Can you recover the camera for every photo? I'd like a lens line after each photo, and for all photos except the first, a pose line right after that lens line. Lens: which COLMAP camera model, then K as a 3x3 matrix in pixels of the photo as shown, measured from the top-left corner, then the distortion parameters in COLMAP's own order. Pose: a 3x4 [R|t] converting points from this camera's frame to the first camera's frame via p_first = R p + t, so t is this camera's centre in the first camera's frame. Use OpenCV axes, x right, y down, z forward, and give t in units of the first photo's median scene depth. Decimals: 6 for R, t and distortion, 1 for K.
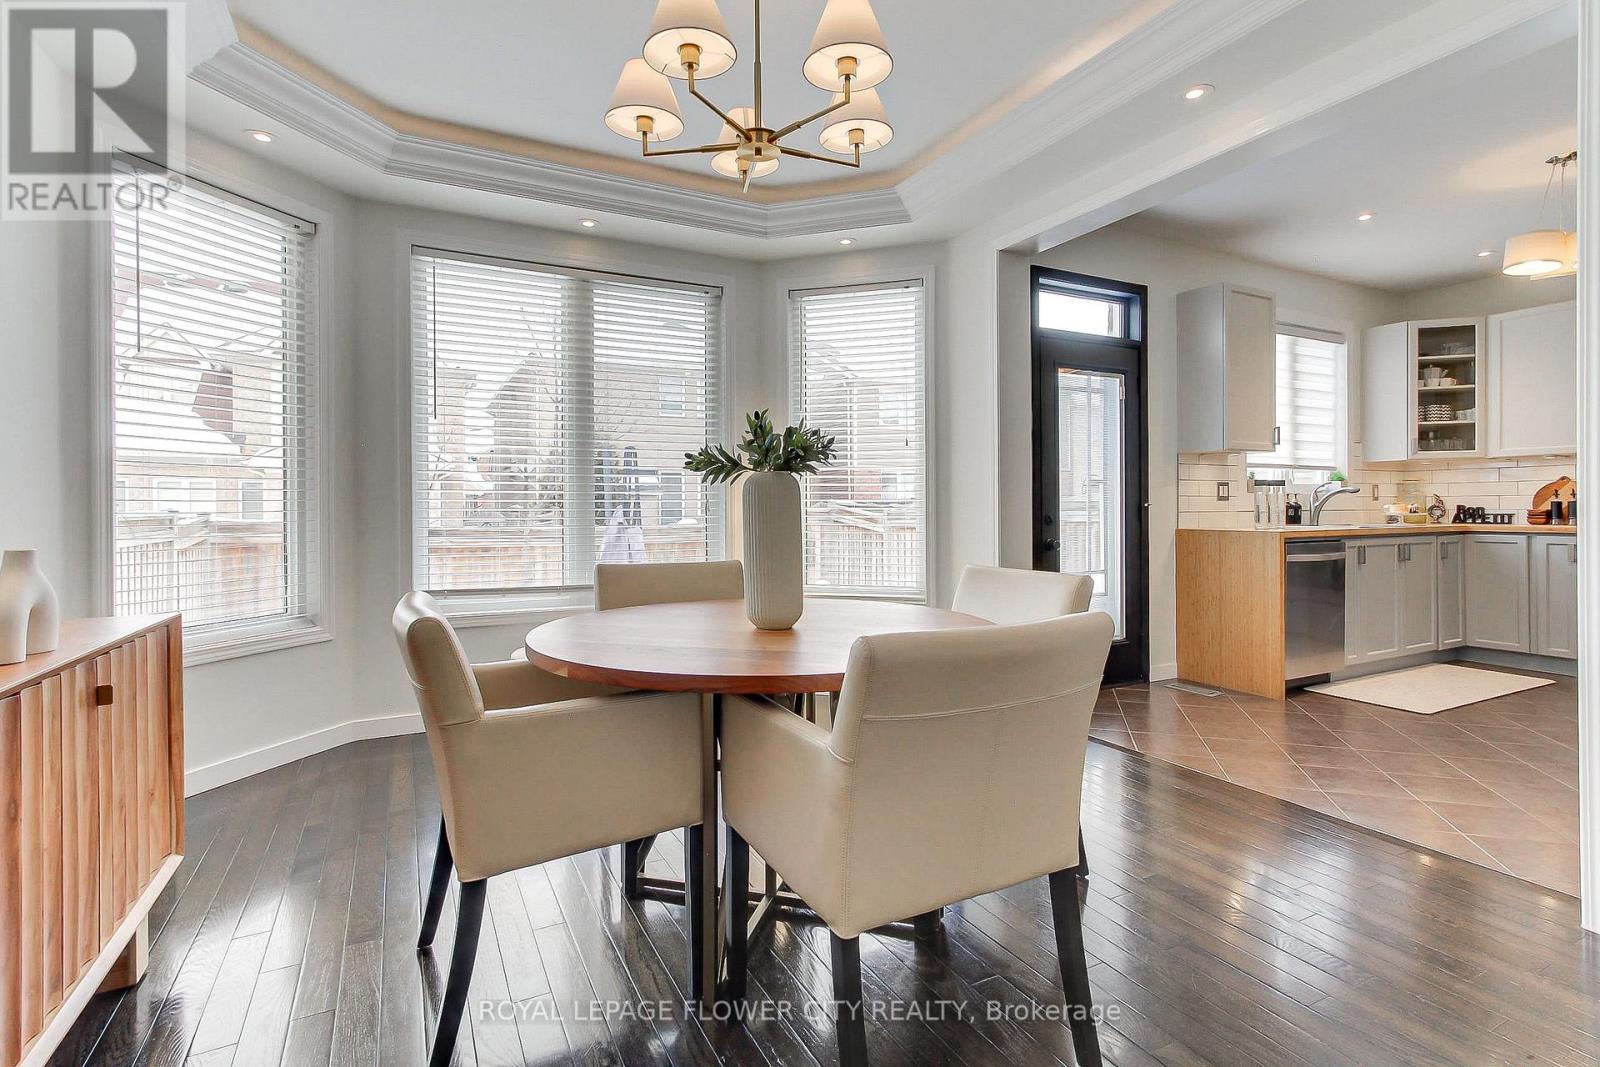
lens RADIAL K [[759.6, 0, 785.6], [0, 759.6, 510.7], [0, 0, 1]] dist [0.001866, 0.000894]
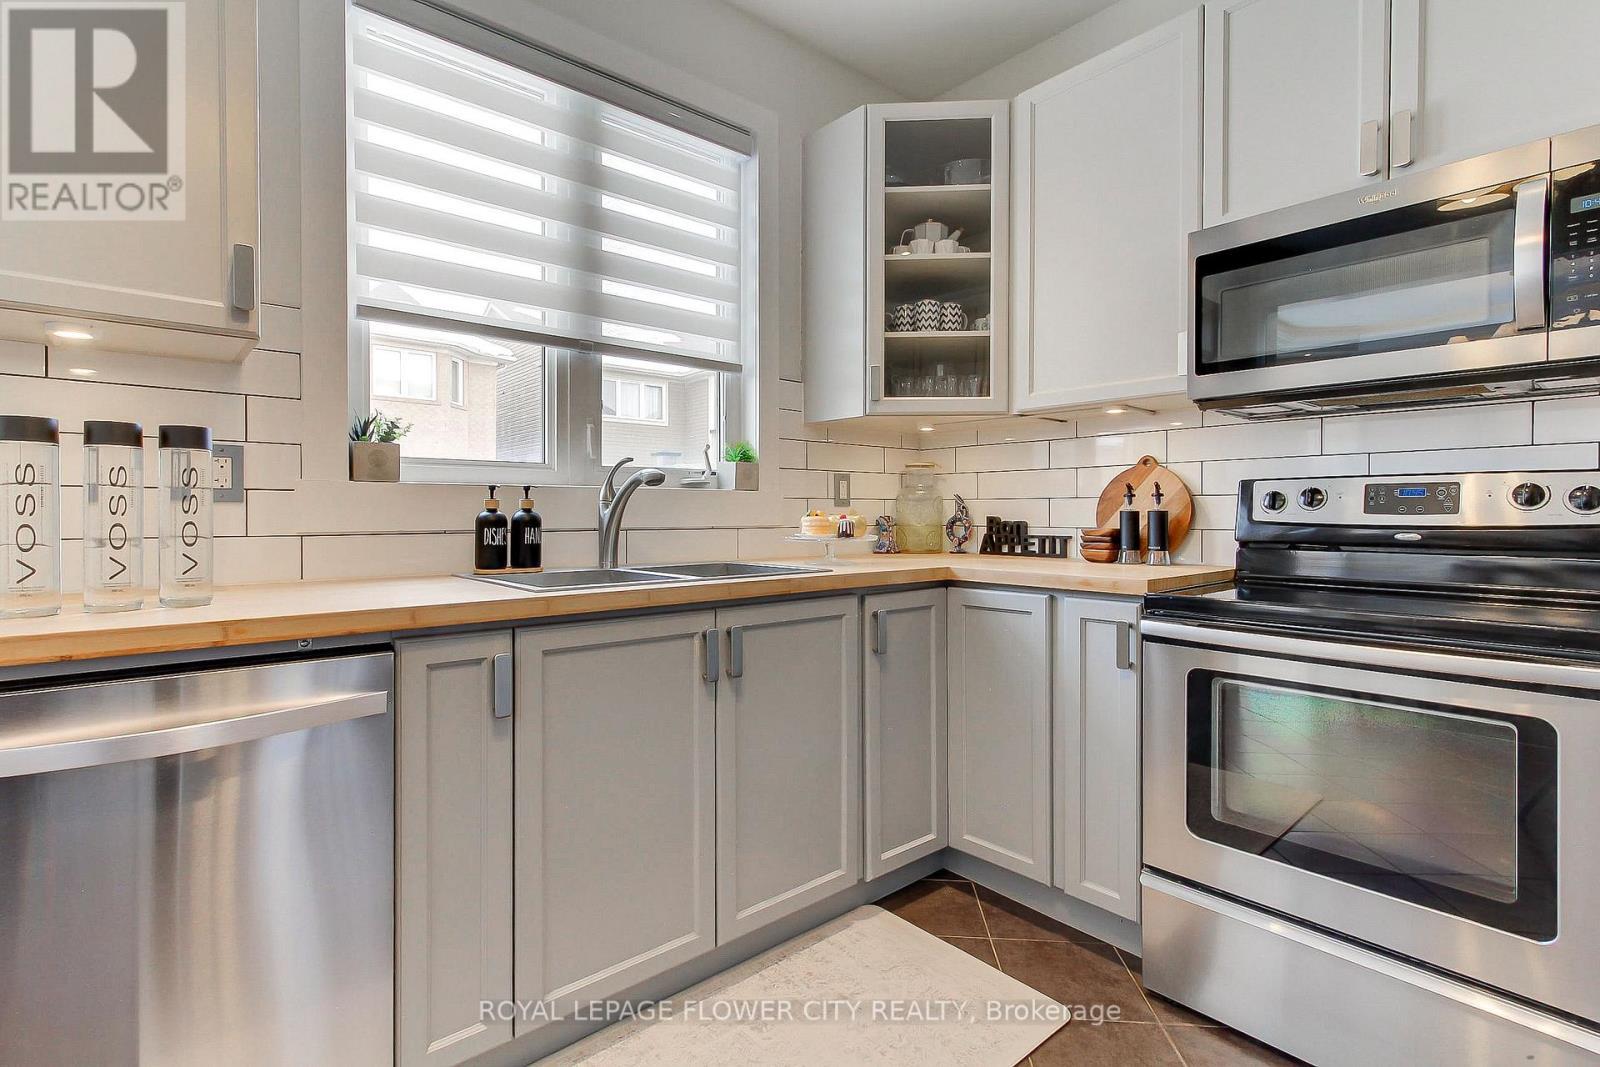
lens RADIAL K [[759.6, 0, 785.6], [0, 759.6, 514.8], [0, 0, 1]] dist [0.001866, 0.000894]
pose [[0.971630, 0.004407, 0.236466, 0.708921], [-0.004697, 0.999989, 0.000665, -0.009302], [-0.236461, -0.001756, 0.971639, 0.613144]]
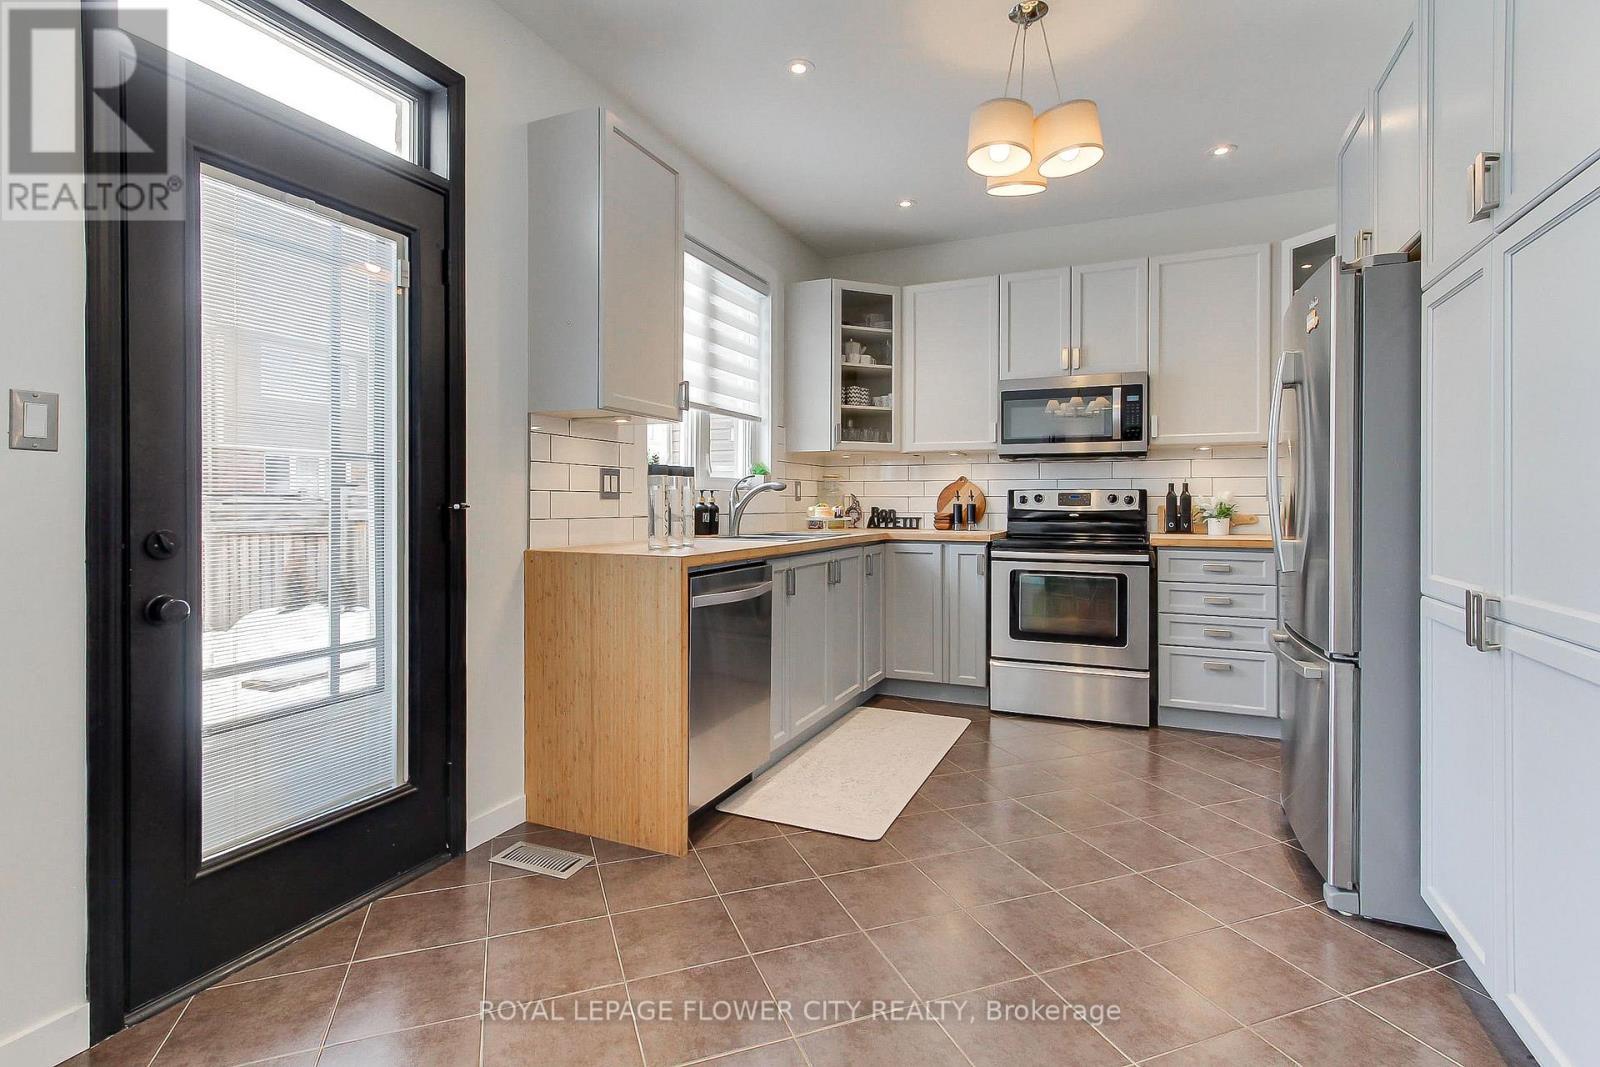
lens RADIAL K [[759.6, 0, 793.7], [0, 759.6, 498.1], [0, 0, 1]] dist [0.001866, 0.000894]
pose [[0.779060, 0.011449, 0.626845, 0.302416], [-0.005581, 0.999920, -0.011327, -0.008006], [-0.626924, 0.005326, 0.779062, 0.425349]]
